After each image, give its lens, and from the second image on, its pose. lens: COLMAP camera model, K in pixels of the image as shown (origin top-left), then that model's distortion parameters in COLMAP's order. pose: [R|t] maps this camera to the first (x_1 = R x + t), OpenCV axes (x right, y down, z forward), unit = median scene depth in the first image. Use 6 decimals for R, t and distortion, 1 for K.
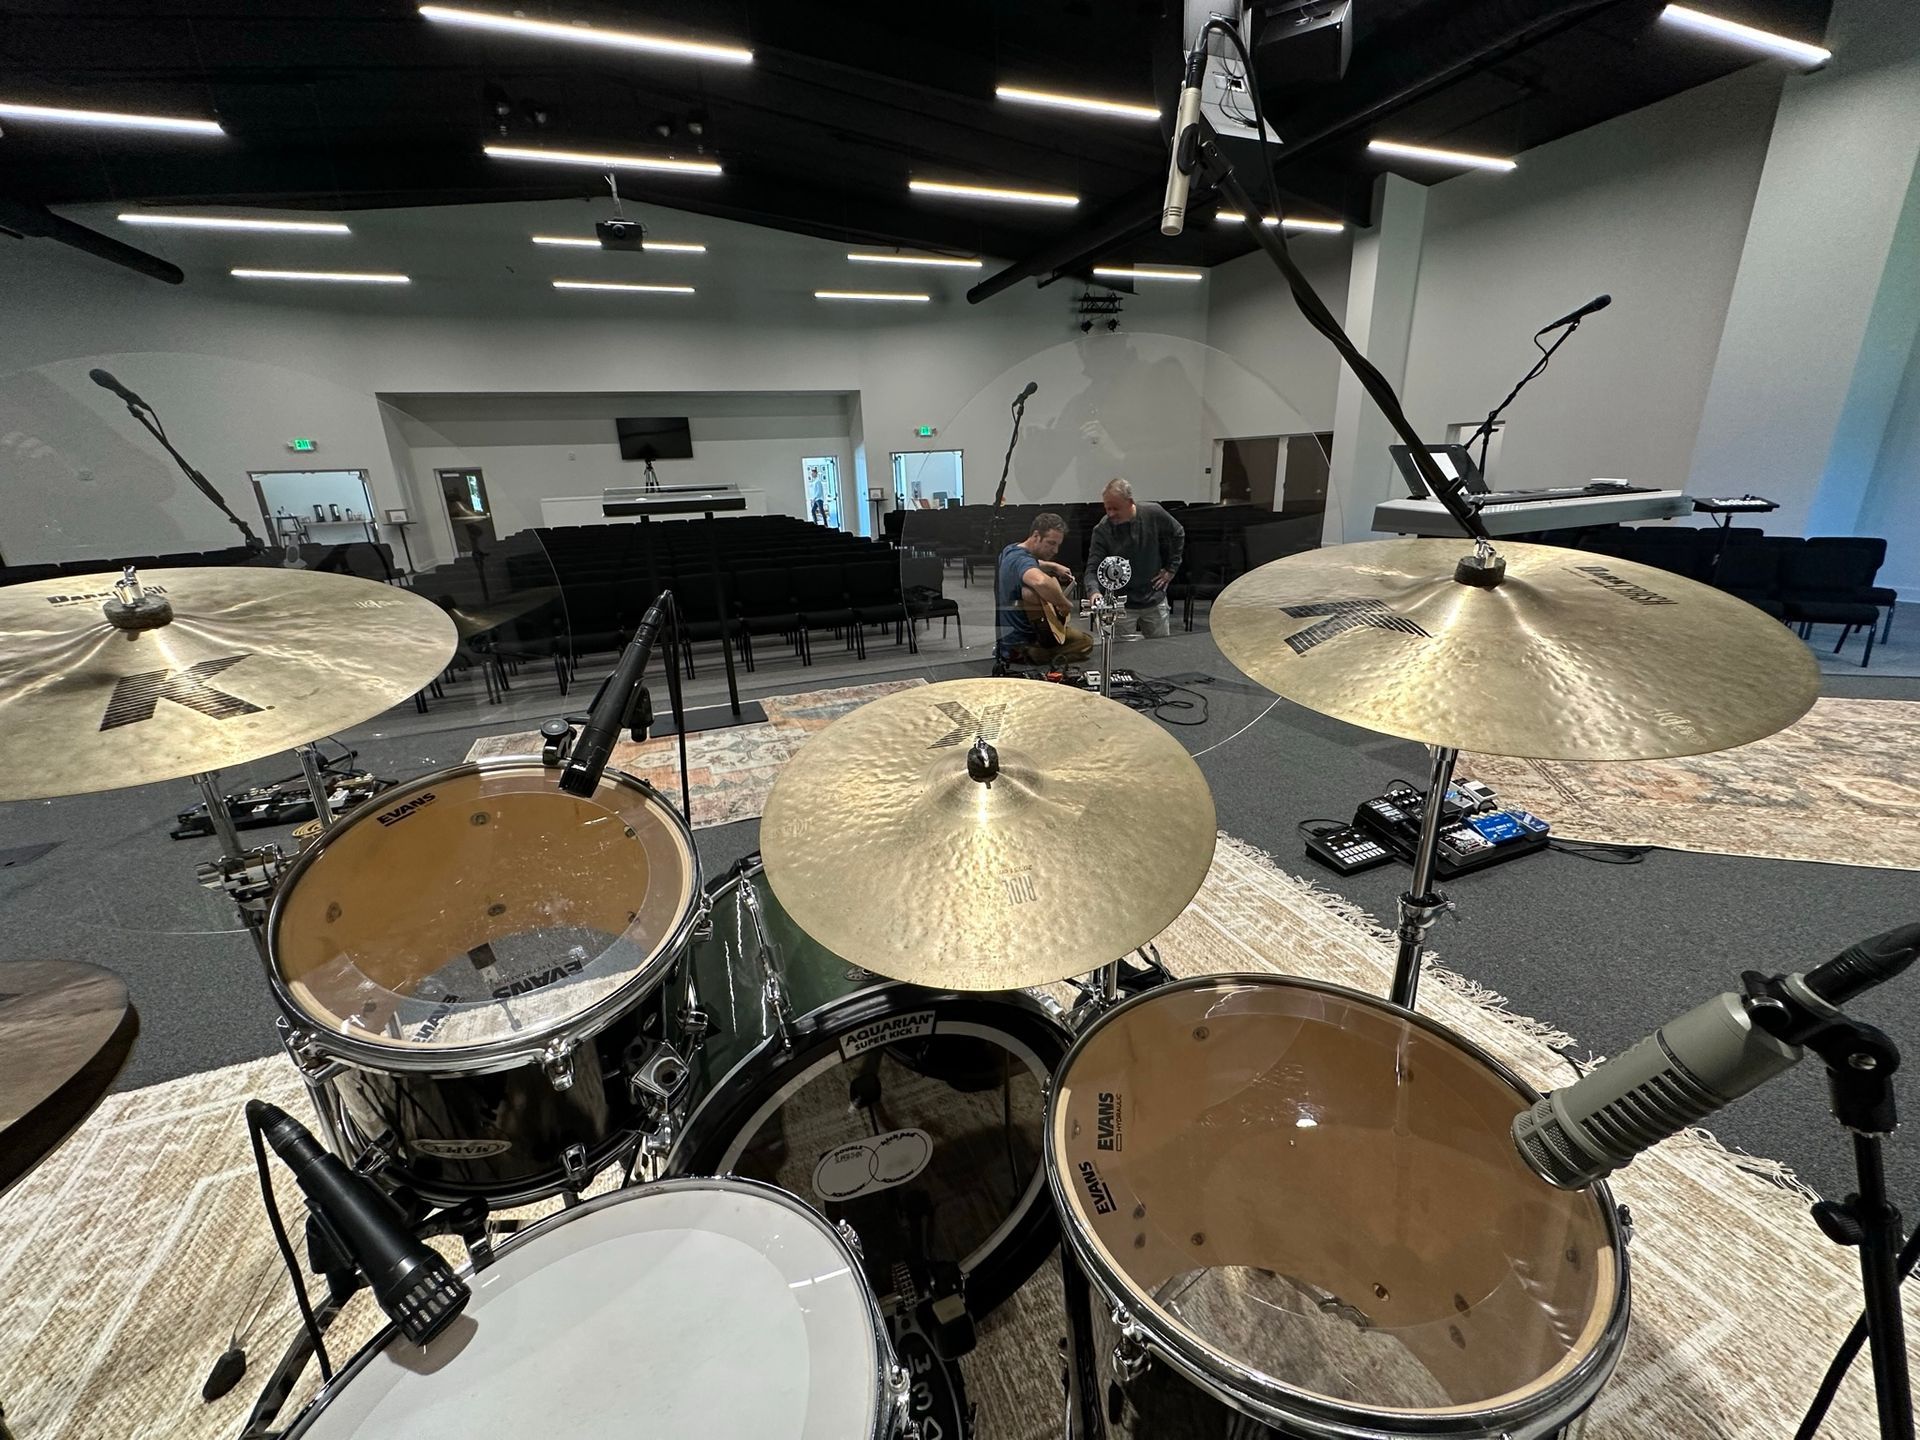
lens RADIAL K [[767.8, 0, 963.5], [0, 767.8, 717.9], [0, 0, 1]] dist [-0.001771, -0.000593]
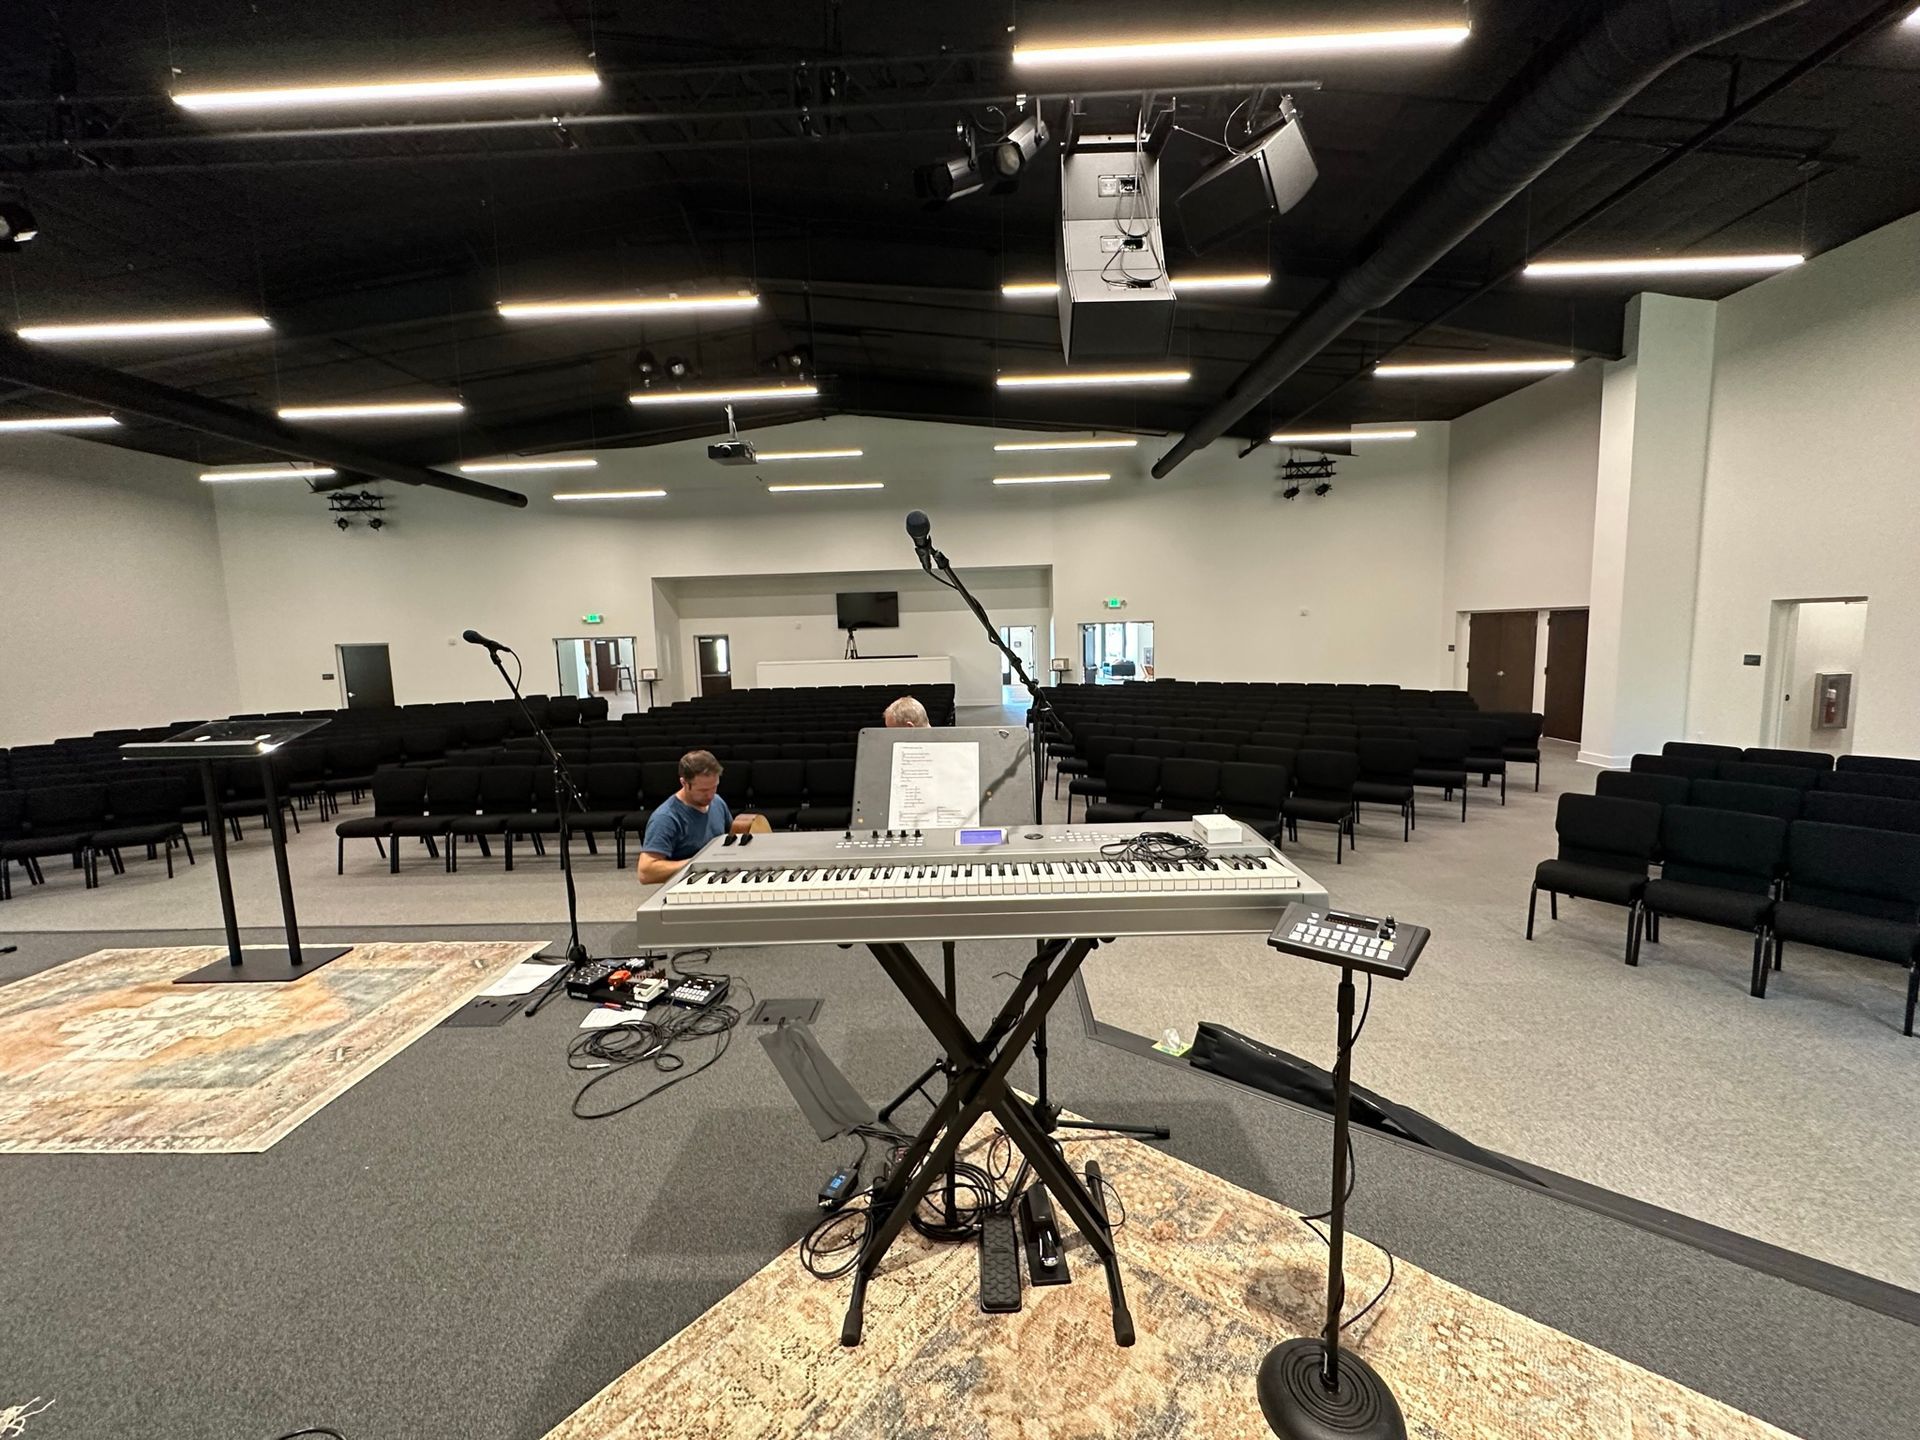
lens RADIAL K [[767.8, 0, 964.4], [0, 767.8, 721.2], [0, 0, 1]] dist [-0.001771, -0.000593]
pose [[0.921784, 0.054631, -0.383835, 0.176428], [-0.125248, 0.978900, -0.161457, -0.054939], [0.366916, 0.196903, 0.909177, 0.093438]]
